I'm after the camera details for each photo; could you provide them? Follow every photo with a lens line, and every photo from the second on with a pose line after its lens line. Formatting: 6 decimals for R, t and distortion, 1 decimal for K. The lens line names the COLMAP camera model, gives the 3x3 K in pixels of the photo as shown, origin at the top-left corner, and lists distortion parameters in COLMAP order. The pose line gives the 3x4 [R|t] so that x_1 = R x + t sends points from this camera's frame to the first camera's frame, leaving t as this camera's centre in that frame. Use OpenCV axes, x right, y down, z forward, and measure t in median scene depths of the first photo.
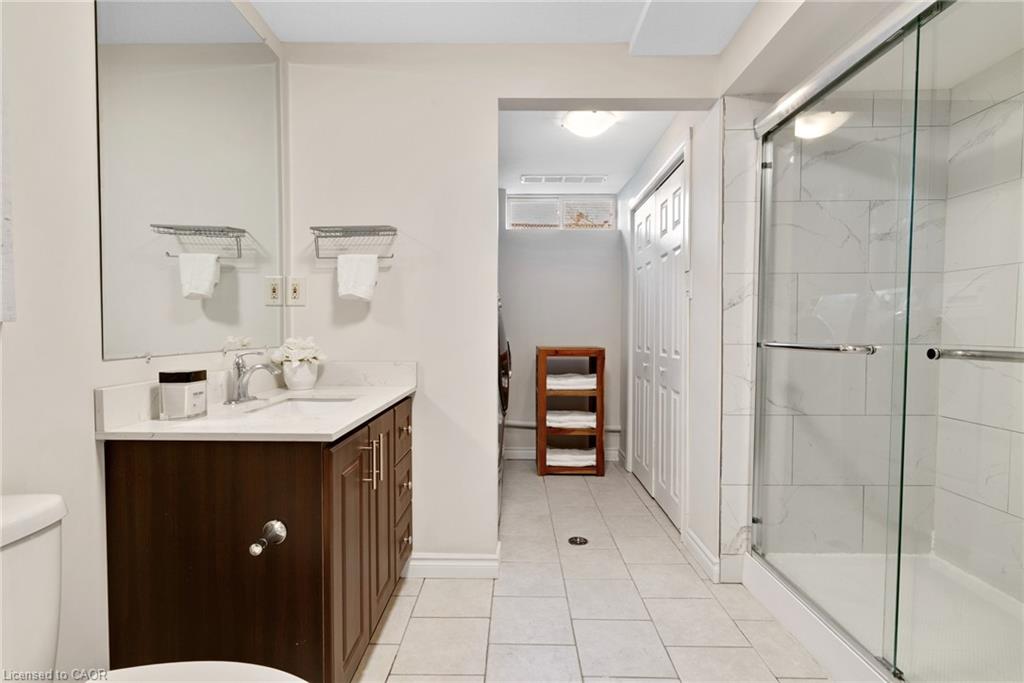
lens RADIAL K [[497.2, 0, 508.0], [0, 497.2, 341.3], [0, 0, 1]] dist [0.004301, -0.000384]
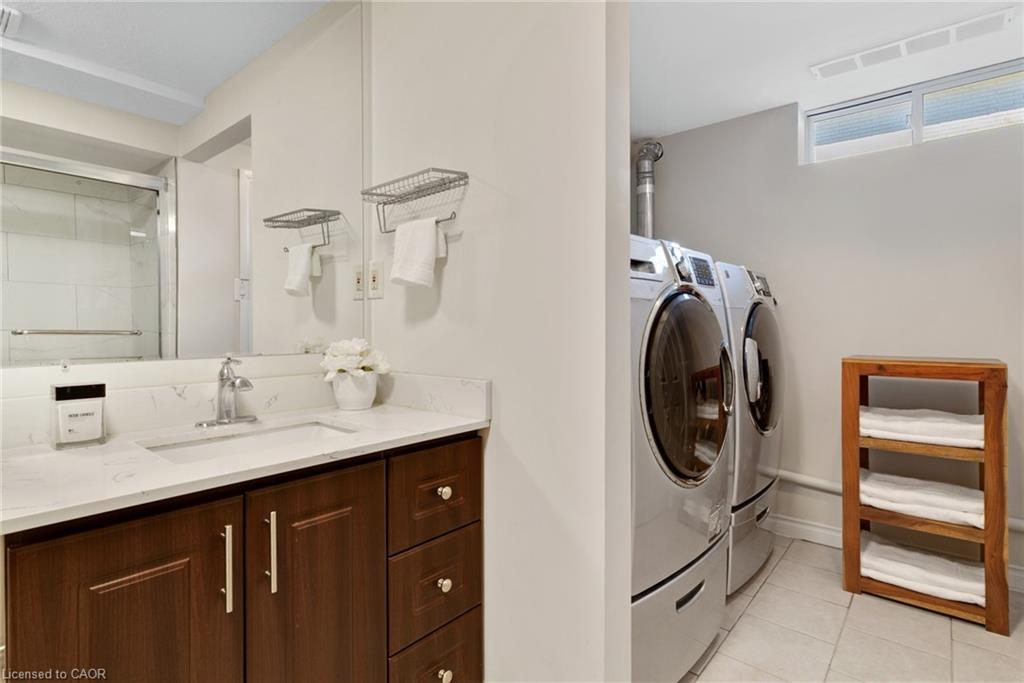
lens RADIAL K [[497.2, 0, 529.9], [0, 497.2, 328.1], [0, 0, 1]] dist [0.004301, -0.000384]
pose [[0.763010, -0.004081, -0.646374, 0.251277], [-0.010123, 0.999782, -0.018262, -0.013240], [0.646307, 0.020477, 0.762803, 0.547925]]
